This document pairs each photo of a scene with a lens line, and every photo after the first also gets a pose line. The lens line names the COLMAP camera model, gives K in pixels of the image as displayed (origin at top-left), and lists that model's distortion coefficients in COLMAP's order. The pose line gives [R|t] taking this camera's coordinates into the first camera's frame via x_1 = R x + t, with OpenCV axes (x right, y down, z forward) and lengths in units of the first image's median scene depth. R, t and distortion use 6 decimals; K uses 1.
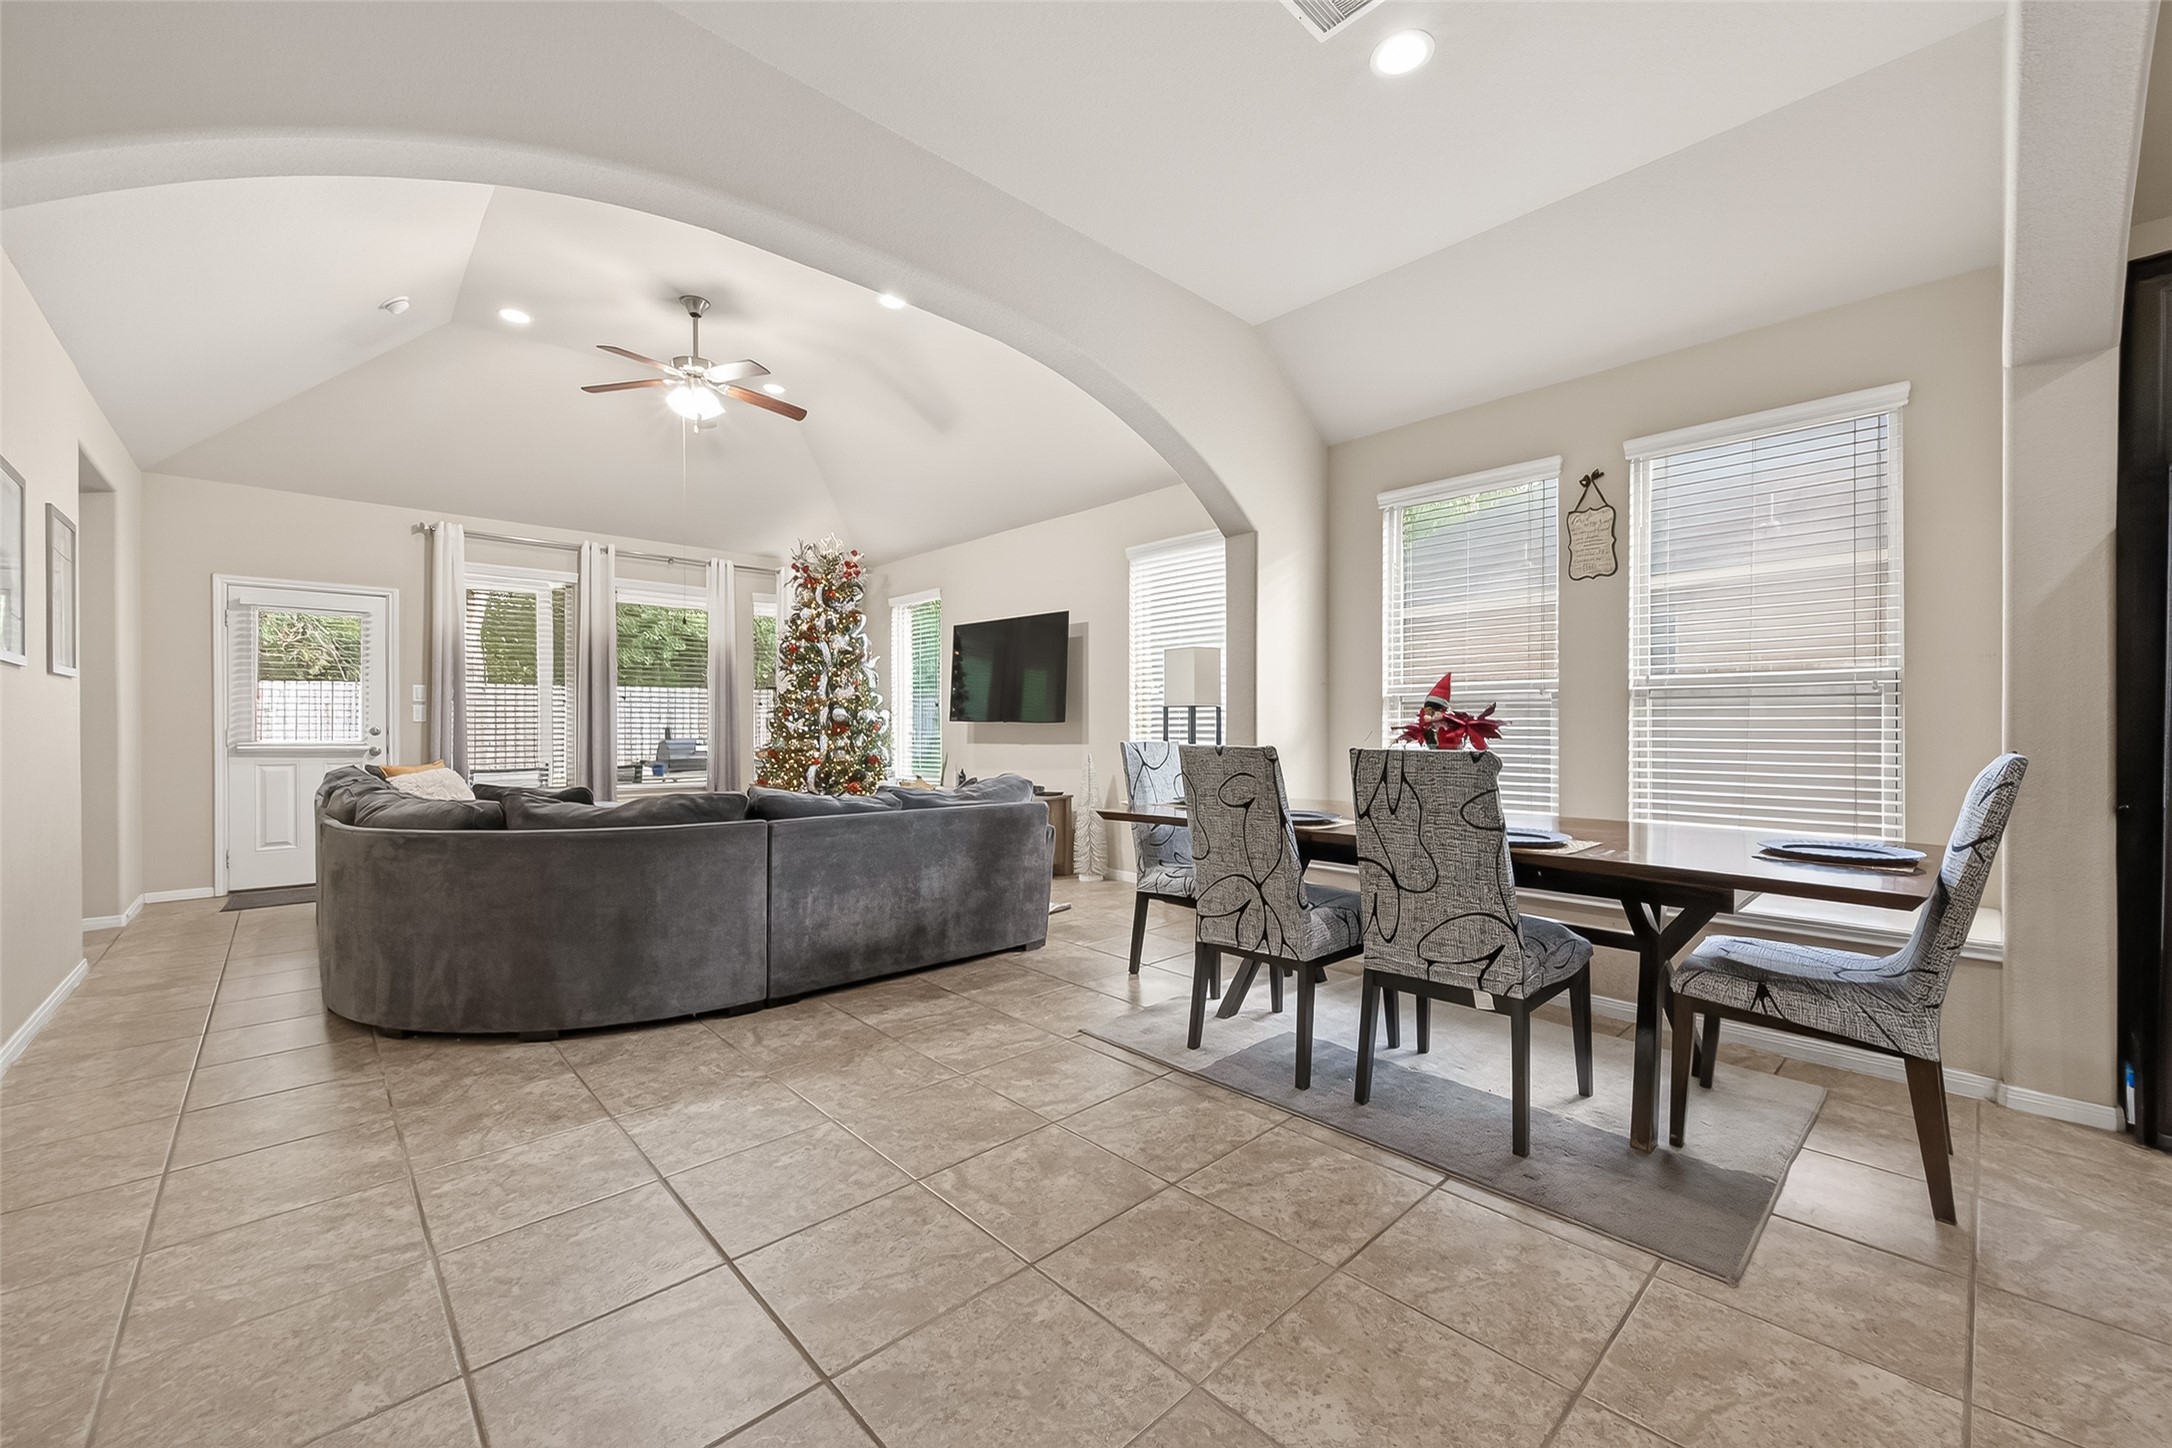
lens RADIAL K [[849.6, 0, 1090.2], [0, 849.6, 721.3], [0, 0, 1]] dist [0.005210, -0.001601]
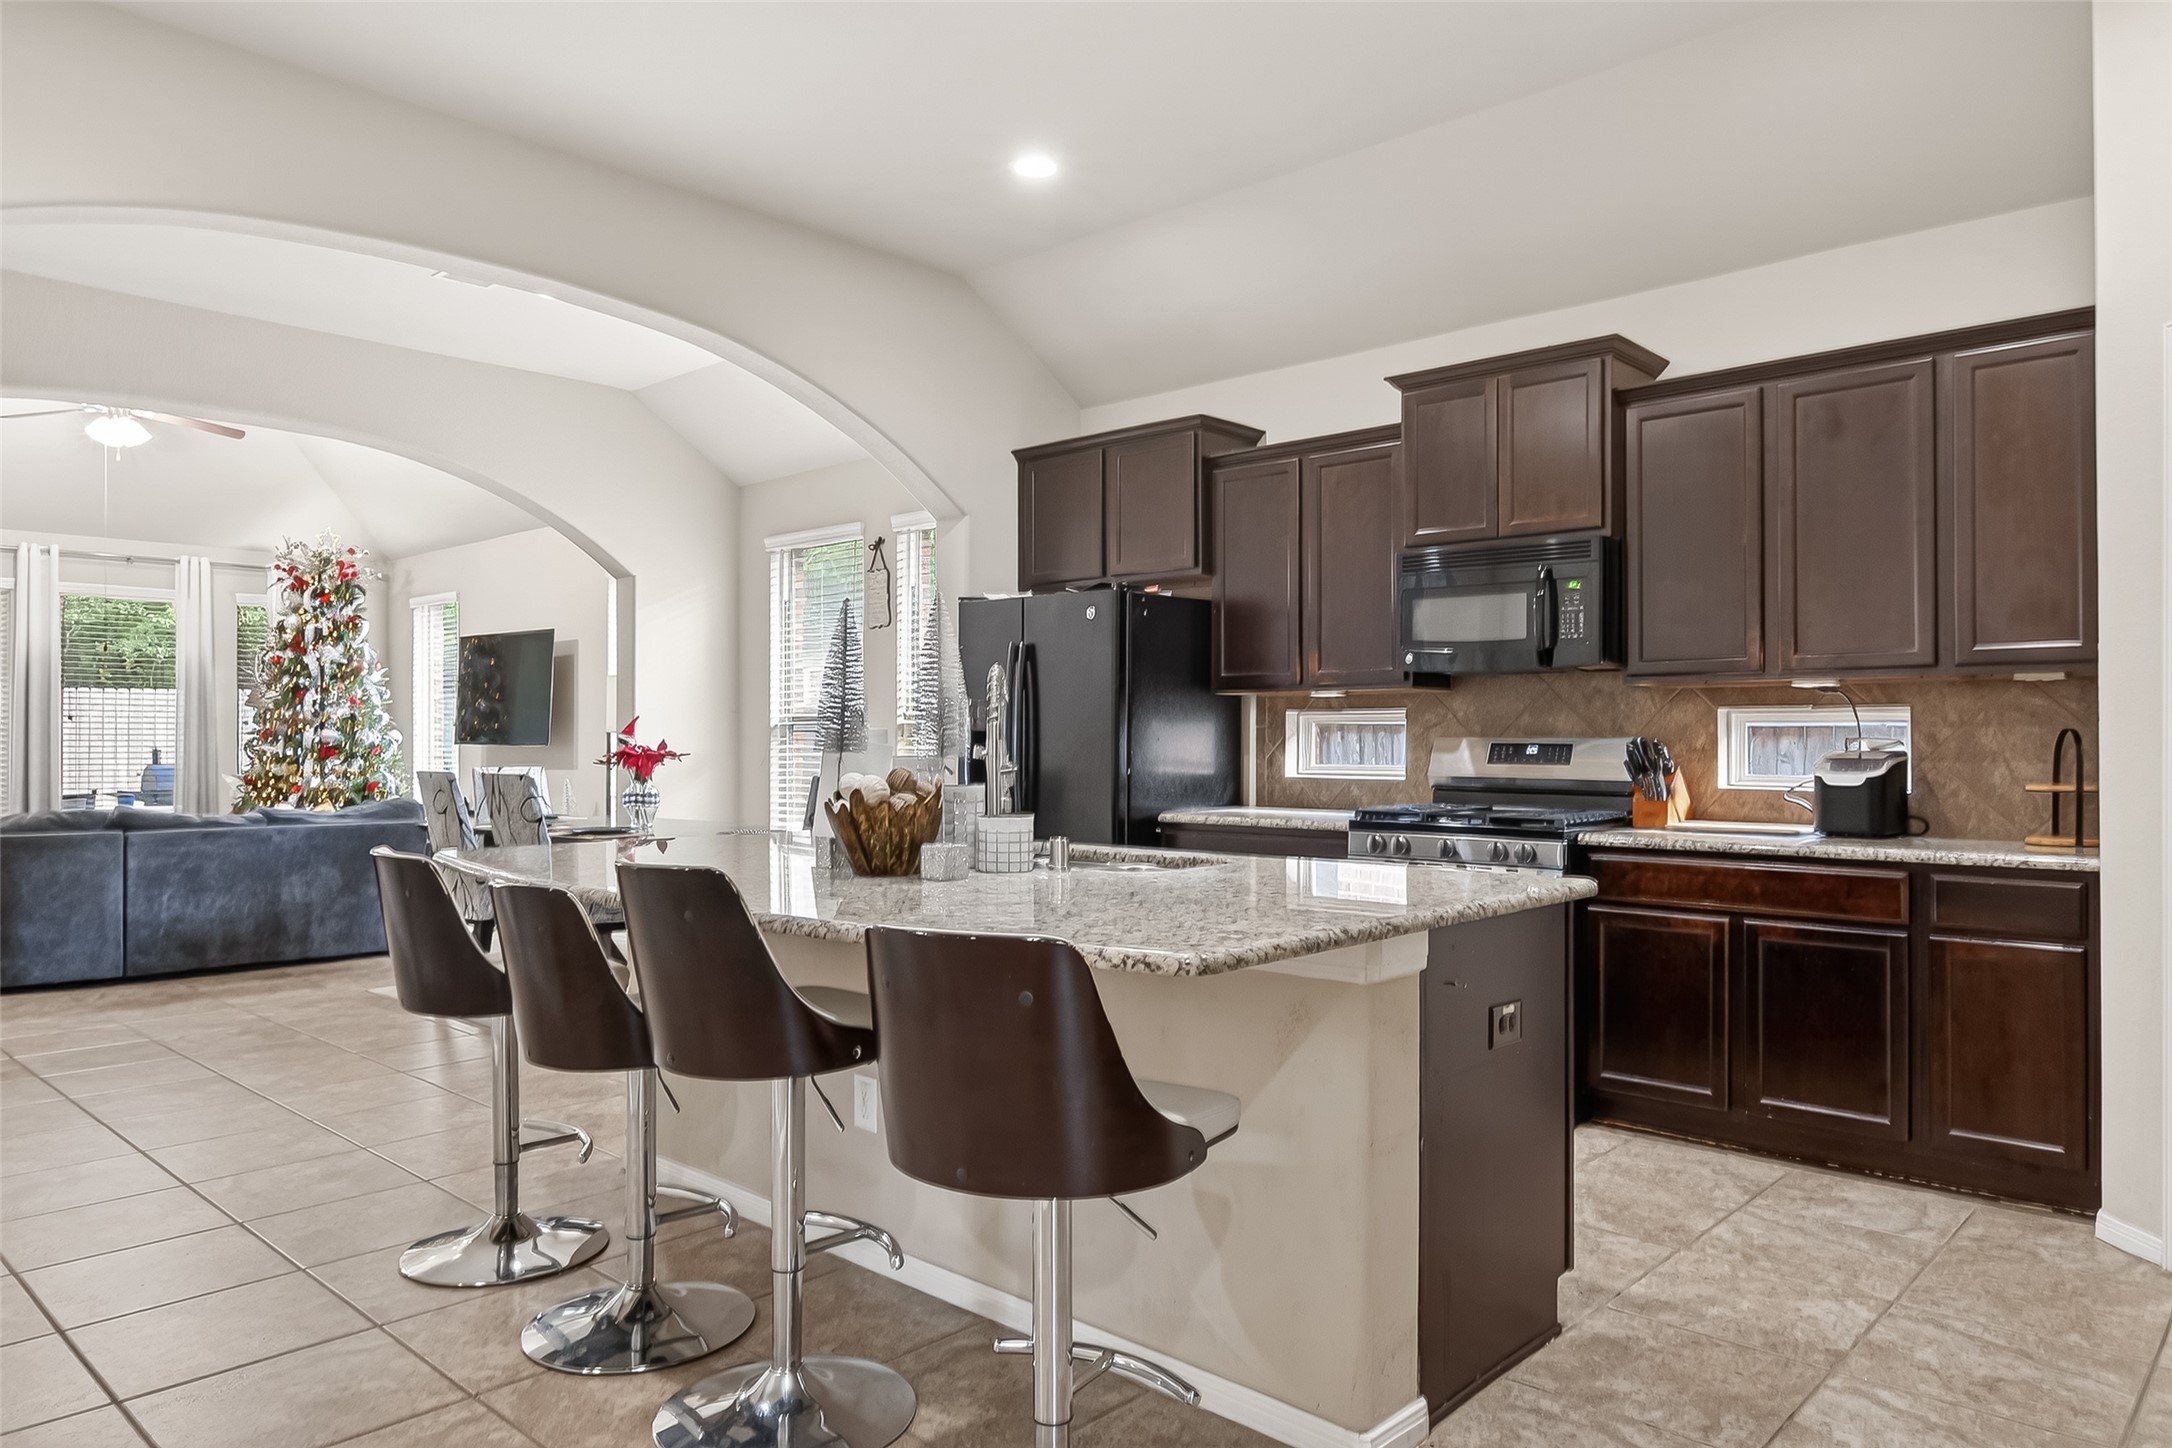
lens RADIAL K [[1394.2, 0, 1102.0], [0, 1394.2, 720.5], [0, 0, 1]] dist [0.005771, -0.008210]
pose [[0.996958, -0.001492, 0.077928, 0.465728], [0.001992, 0.999978, -0.006349, -0.015891], [-0.077917, 0.006485, 0.996939, -0.600993]]
